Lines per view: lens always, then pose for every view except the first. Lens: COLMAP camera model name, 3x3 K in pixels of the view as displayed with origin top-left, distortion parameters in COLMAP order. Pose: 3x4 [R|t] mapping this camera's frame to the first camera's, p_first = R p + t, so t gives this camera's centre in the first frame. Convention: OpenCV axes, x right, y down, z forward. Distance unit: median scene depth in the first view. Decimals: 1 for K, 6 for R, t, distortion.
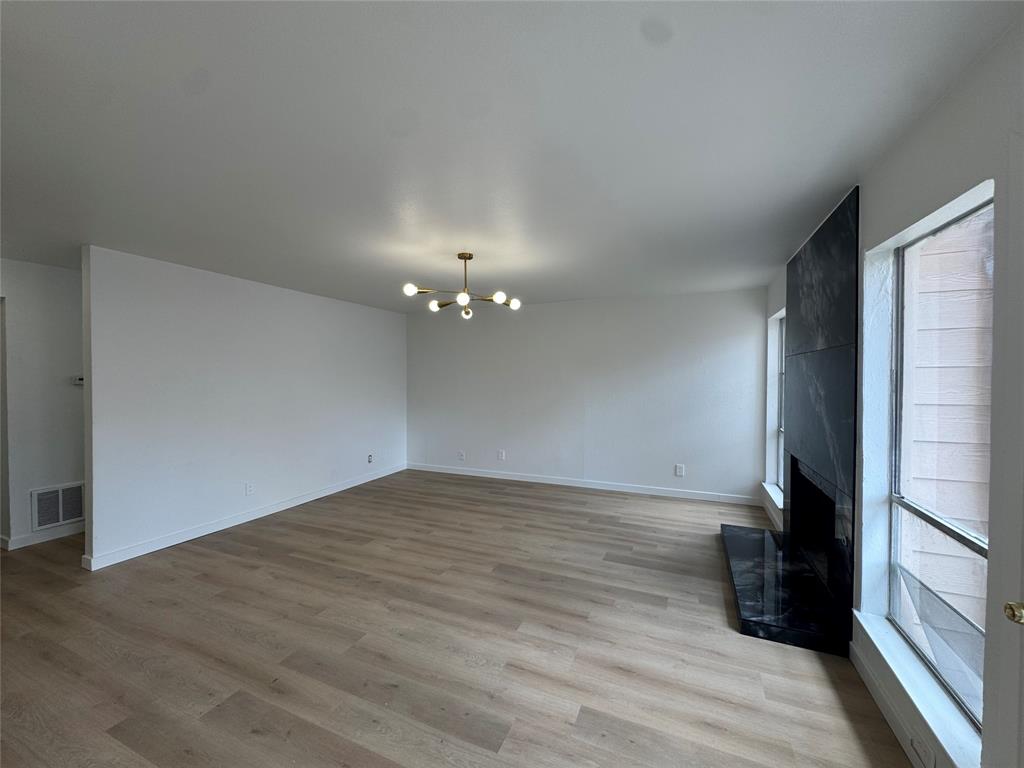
lens RADIAL K [[413.0, 0, 513.4], [0, 413.0, 384.2], [0, 0, 1]] dist [-0.001480, 0.000785]
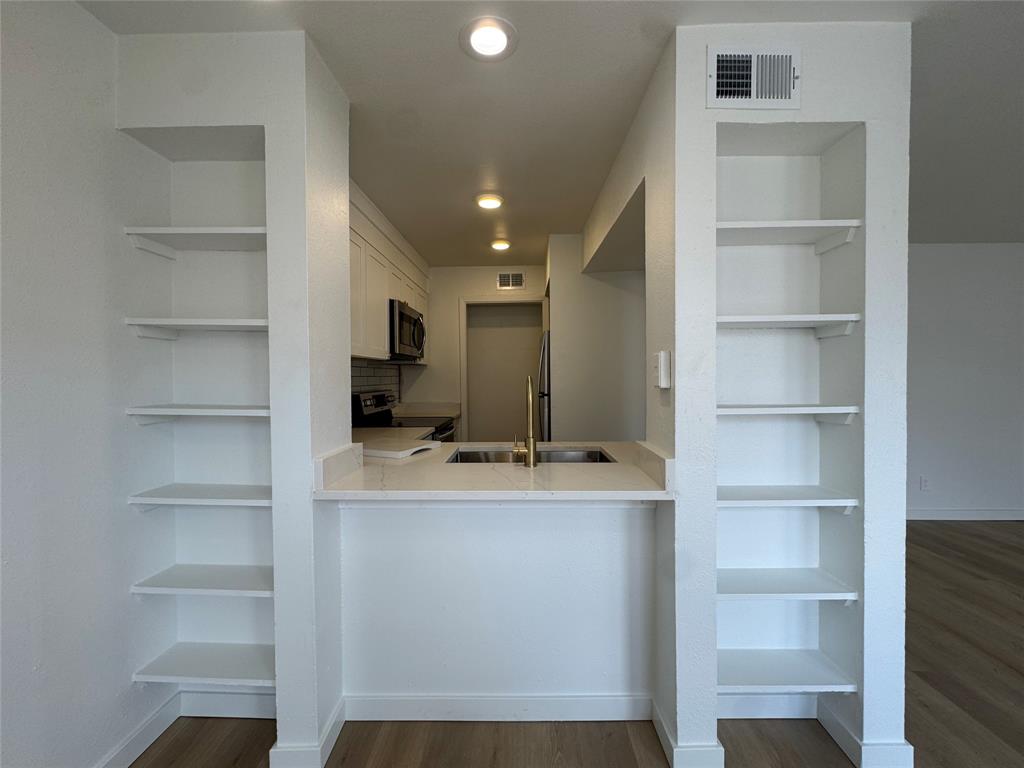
lens RADIAL K [[413.0, 0, 514.7], [0, 413.0, 383.8], [0, 0, 1]] dist [-0.001480, 0.000785]
pose [[0.385890, 0.017823, -0.922373, -0.173624], [-0.017444, 0.999776, 0.012021, 0.045939], [0.922380, 0.011452, 0.386114, -0.146671]]
